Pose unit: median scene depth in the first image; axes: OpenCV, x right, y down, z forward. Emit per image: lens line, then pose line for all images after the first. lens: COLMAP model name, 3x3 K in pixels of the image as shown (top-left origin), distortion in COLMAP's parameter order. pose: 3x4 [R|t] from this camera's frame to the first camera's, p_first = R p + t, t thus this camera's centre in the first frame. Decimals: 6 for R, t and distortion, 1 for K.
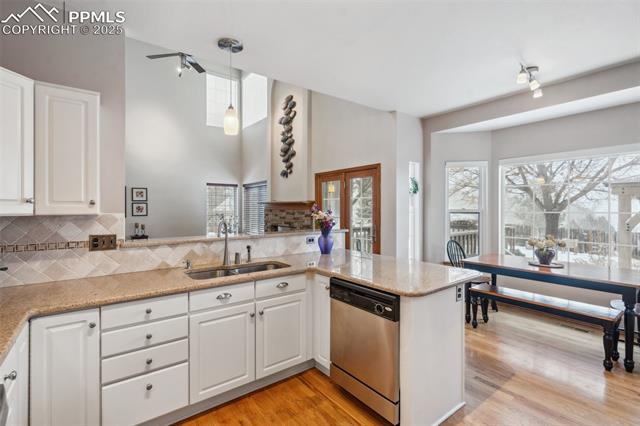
lens RADIAL K [[291.7, 0, 314.4], [0, 291.7, 207.5], [0, 0, 1]] dist [-0.007931, 0.002394]
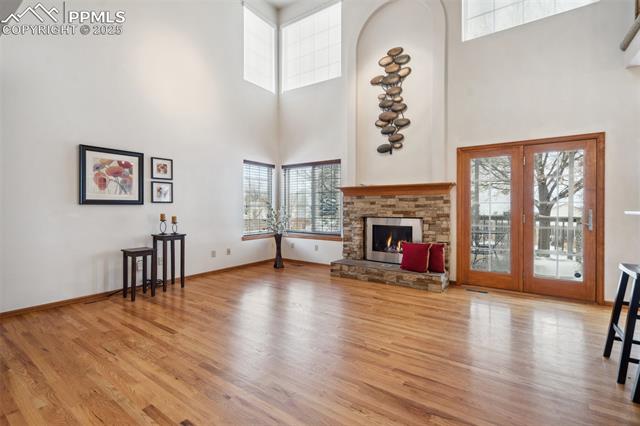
lens RADIAL K [[291.7, 0, 315.4], [0, 291.7, 207.7], [0, 0, 1]] dist [-0.007931, 0.002394]
pose [[0.952515, 0.005262, 0.304445, -1.149504], [-0.005525, 0.999985, 0.000003, 0.089184], [-0.304440, -0.001685, 0.952530, 0.728301]]
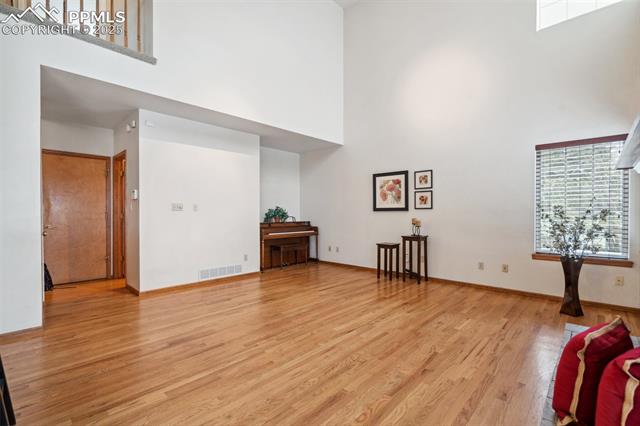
lens RADIAL K [[291.7, 0, 318.9], [0, 291.7, 217.0], [0, 0, 1]] dist [-0.007931, 0.002394]
pose [[0.177696, 0.016931, -0.983940, 0.169174], [0.001173, 0.999848, 0.017417, 0.084596], [0.984085, -0.004249, 0.177649, 1.479959]]
